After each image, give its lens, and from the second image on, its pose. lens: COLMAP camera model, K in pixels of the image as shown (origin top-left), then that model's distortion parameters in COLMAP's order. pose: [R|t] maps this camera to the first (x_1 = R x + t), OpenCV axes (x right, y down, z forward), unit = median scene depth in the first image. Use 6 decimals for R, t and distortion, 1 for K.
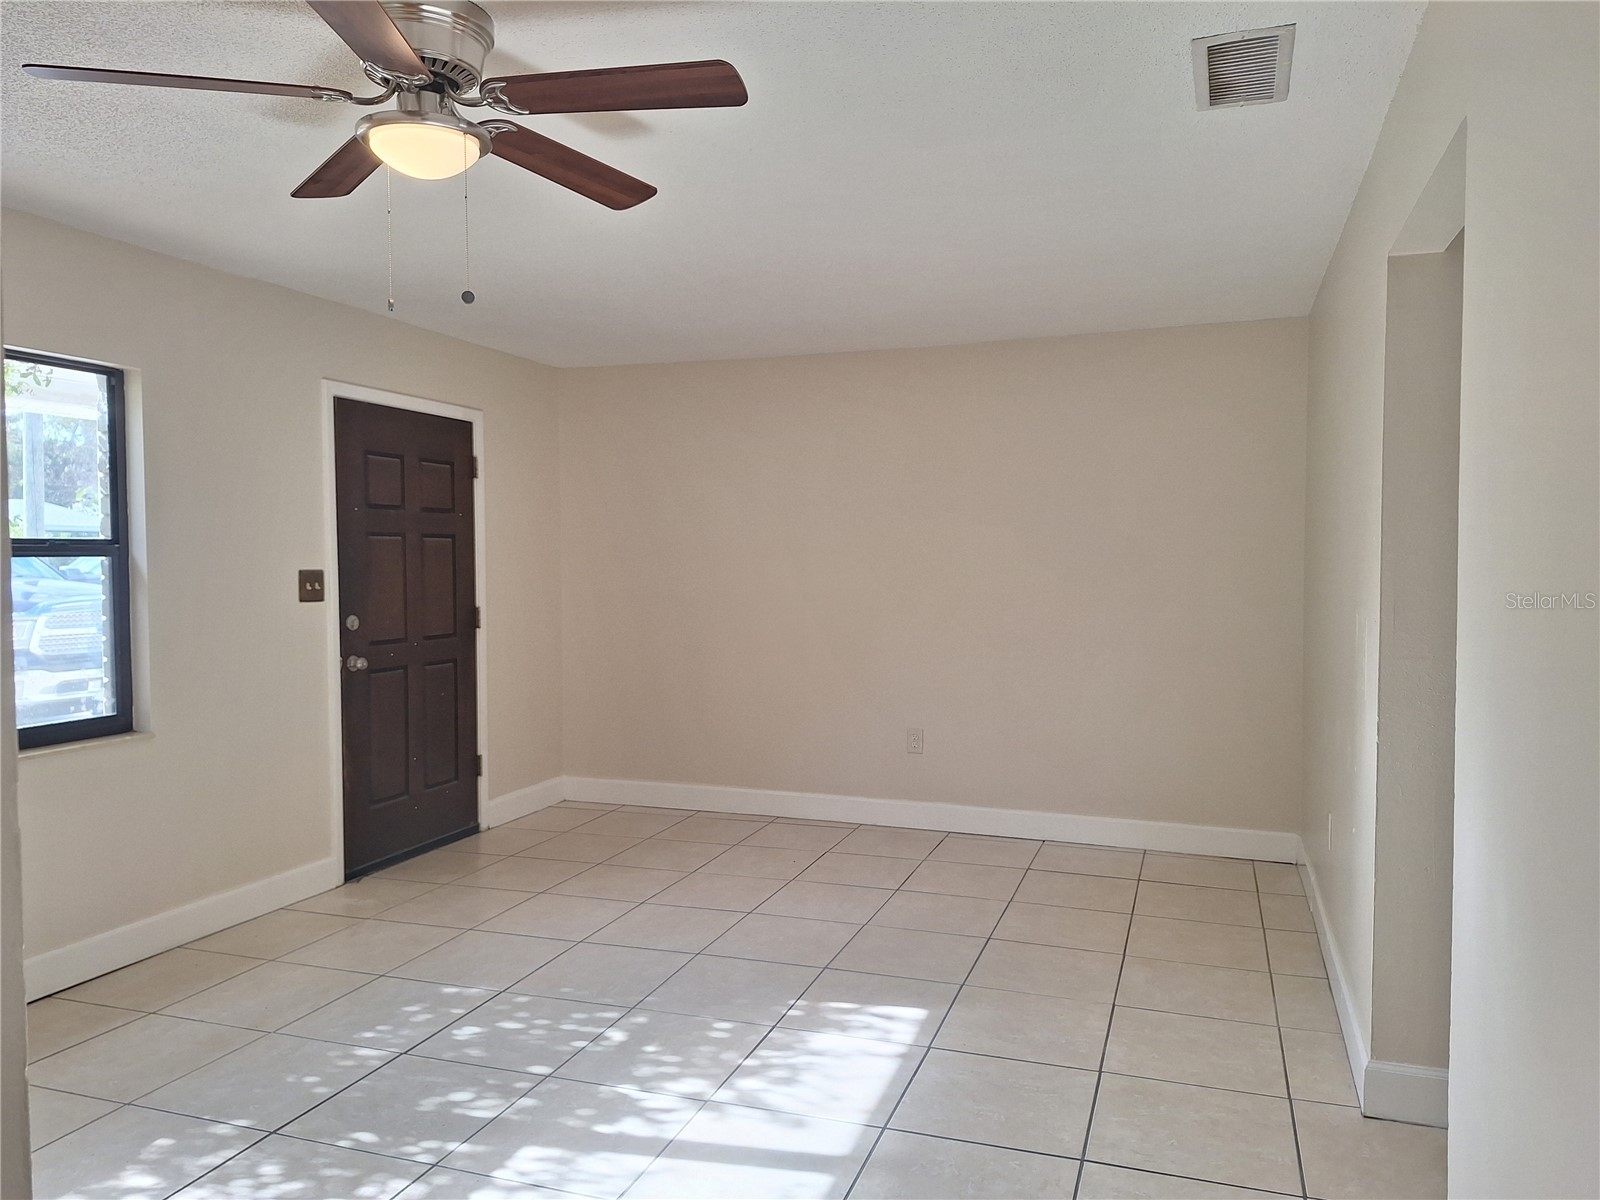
lens RADIAL K [[1175.4, 0, 809.3], [0, 1175.4, 591.9], [0, 0, 1]] dist [-0.012534, -0.002778]
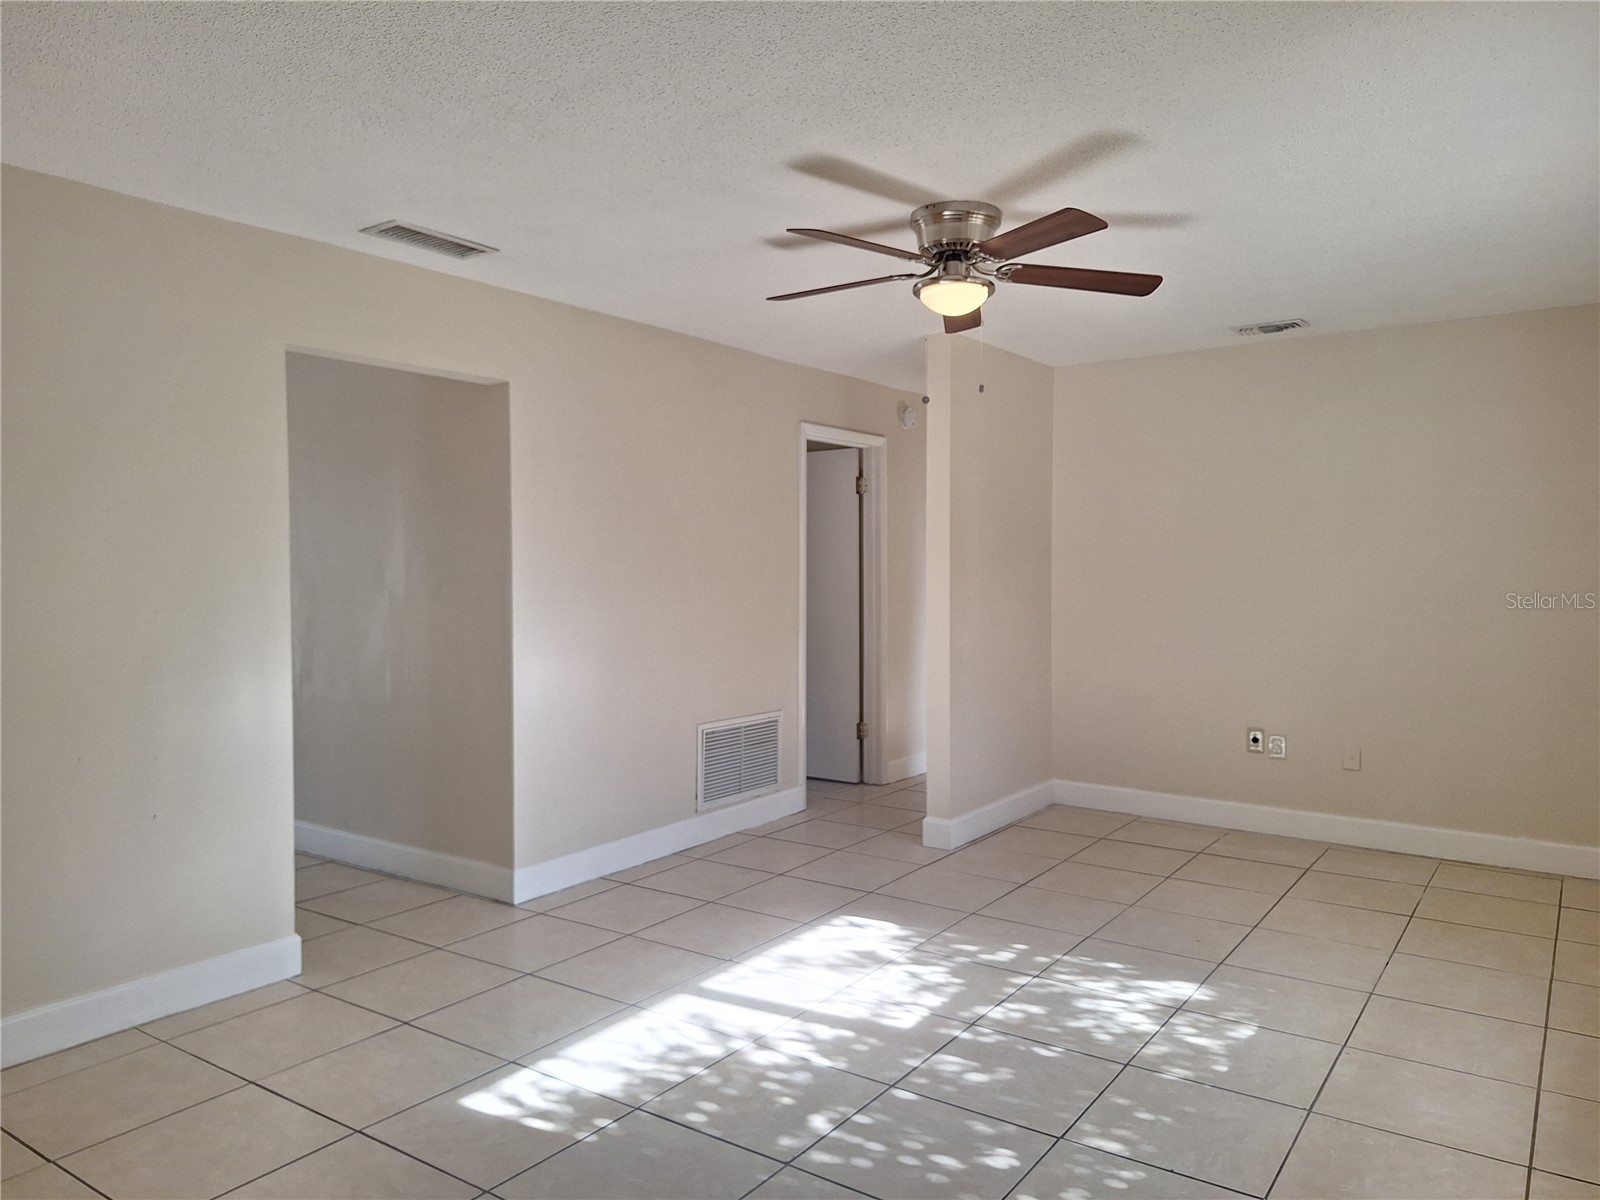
lens RADIAL K [[1119.0, 0, 798.5], [0, 1119.0, 609.1], [0, 0, 1]] dist [0.057740, -0.042161]
pose [[-0.963370, -0.005467, 0.268119, -0.391896], [0.013624, 0.997503, 0.069291, -0.056670], [-0.267829, 0.070406, -0.960891, 1.882990]]
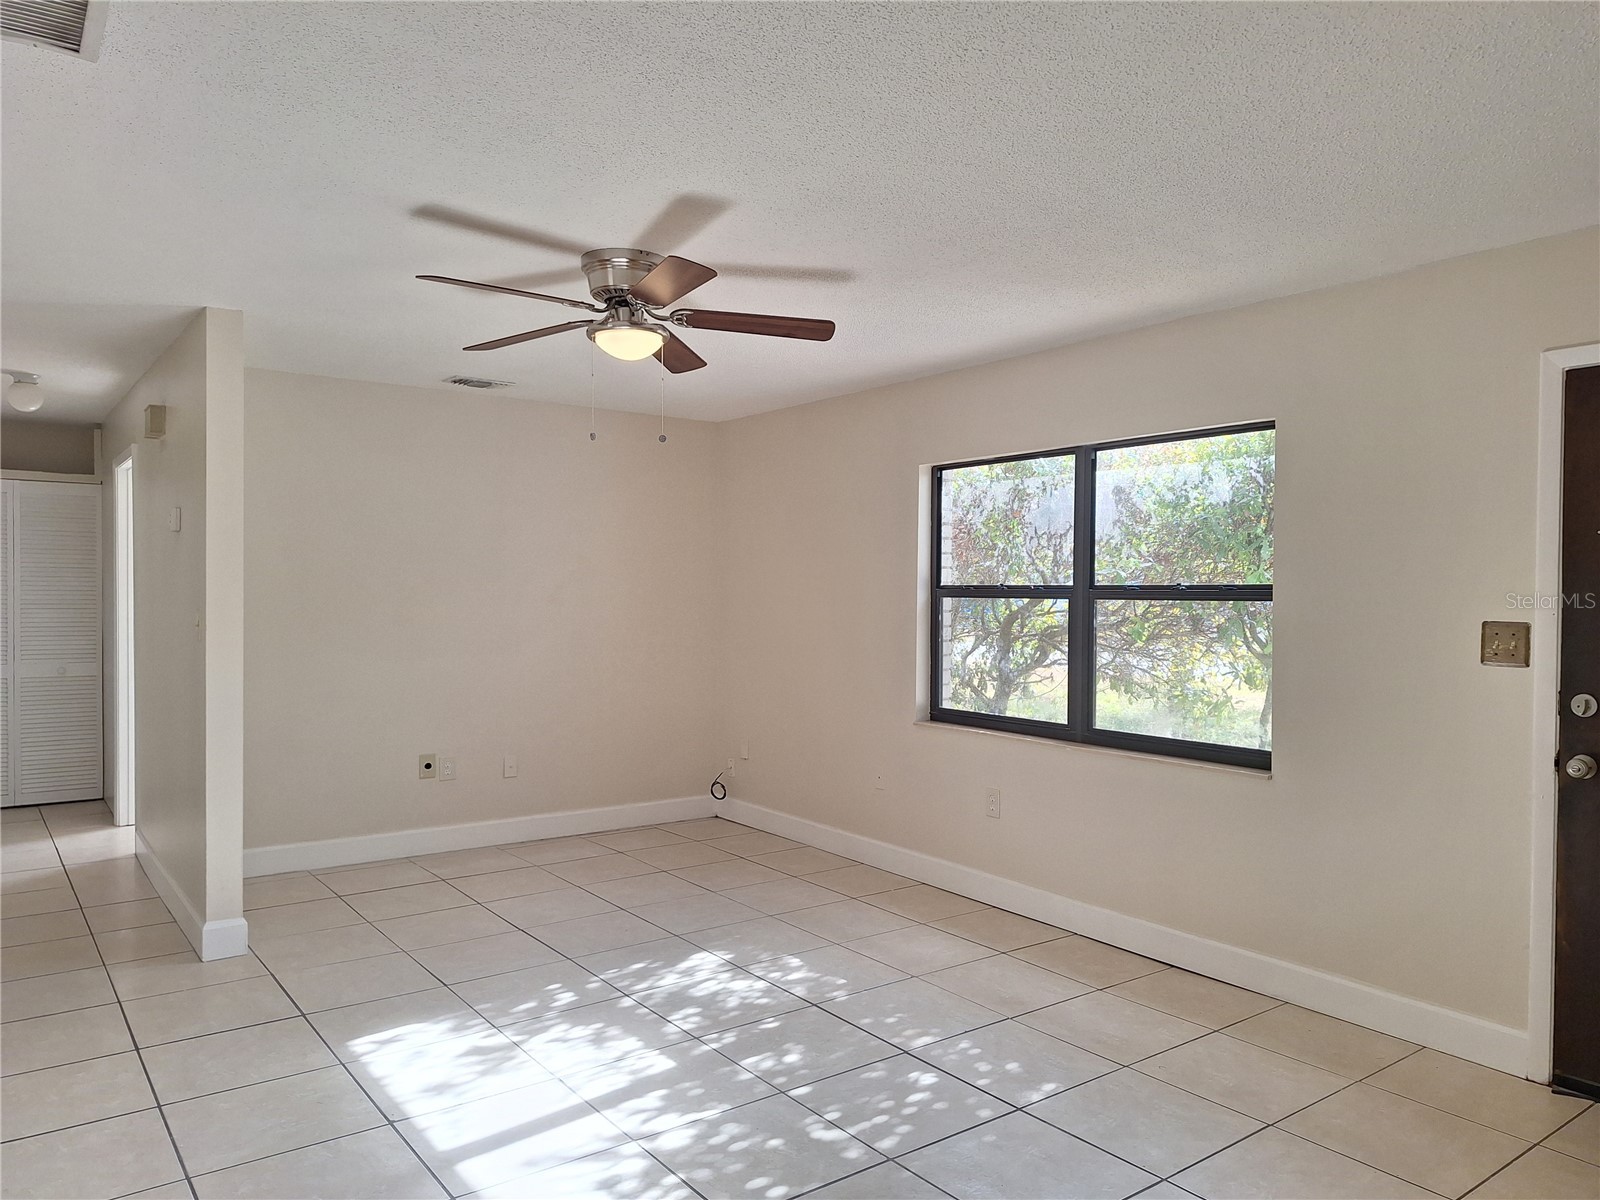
lens RADIAL K [[1119.0, 0, 833.4], [0, 1119.0, 593.3], [0, 0, 1]] dist [0.057740, -0.042161]
pose [[-0.558657, 0.006836, -0.829370, 0.591523], [-0.023790, 0.999423, 0.024262, -0.065185], [0.829057, 0.033285, -0.558172, 1.571769]]
